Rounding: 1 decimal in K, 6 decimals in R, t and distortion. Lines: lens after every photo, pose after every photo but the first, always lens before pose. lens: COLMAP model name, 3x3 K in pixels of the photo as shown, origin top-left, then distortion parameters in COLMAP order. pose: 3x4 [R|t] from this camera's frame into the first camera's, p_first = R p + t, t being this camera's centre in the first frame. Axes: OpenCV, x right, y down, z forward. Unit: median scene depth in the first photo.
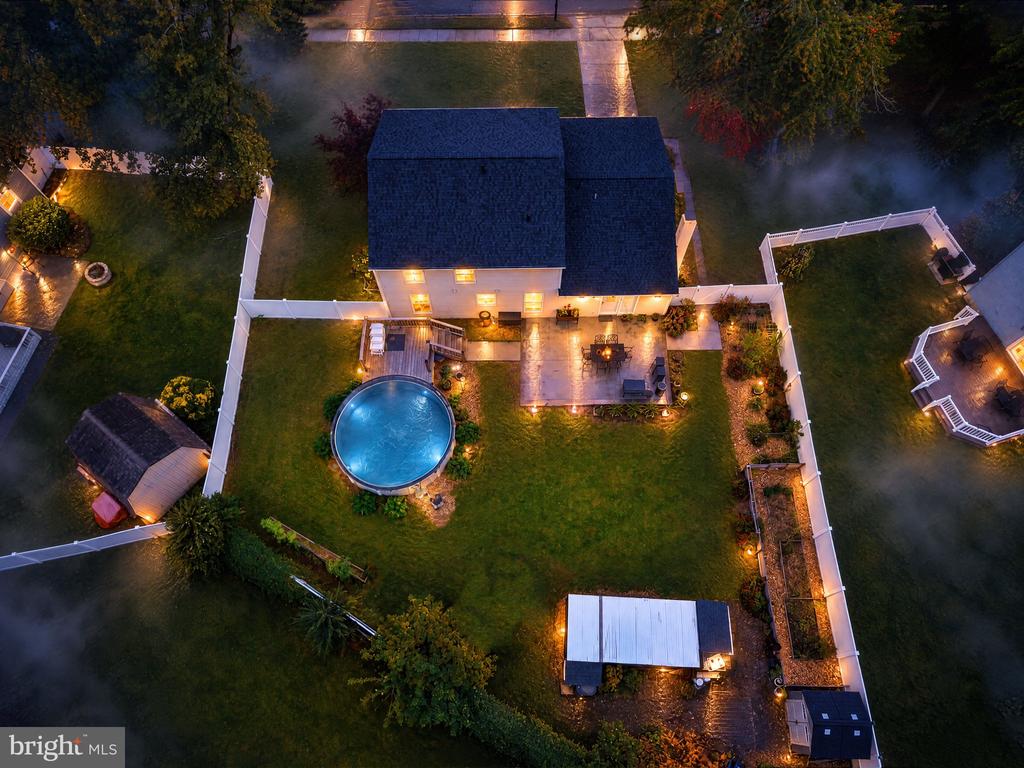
lens RADIAL K [[682.0, 0, 512.0], [0, 682.0, 384.0], [0, 0, 1]] dist [0.006056, 0.000223]
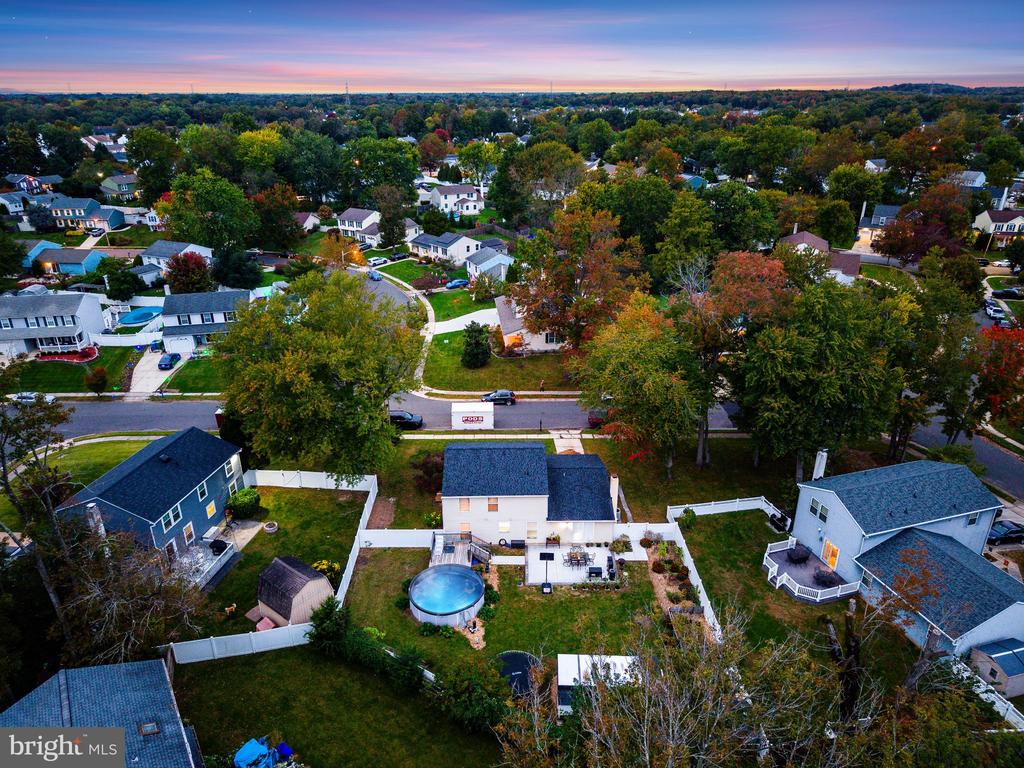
lens RADIAL K [[706.1, 0, 512.0], [0, 706.1, 384.0], [0, 0, 1]] dist [-0.004612, -0.002995]
pose [[0.999979, -0.000814, 0.006462, -0.029610], [0.005046, 0.724117, -0.689658, 0.843484], [-0.004118, 0.689676, 0.724106, -0.533472]]
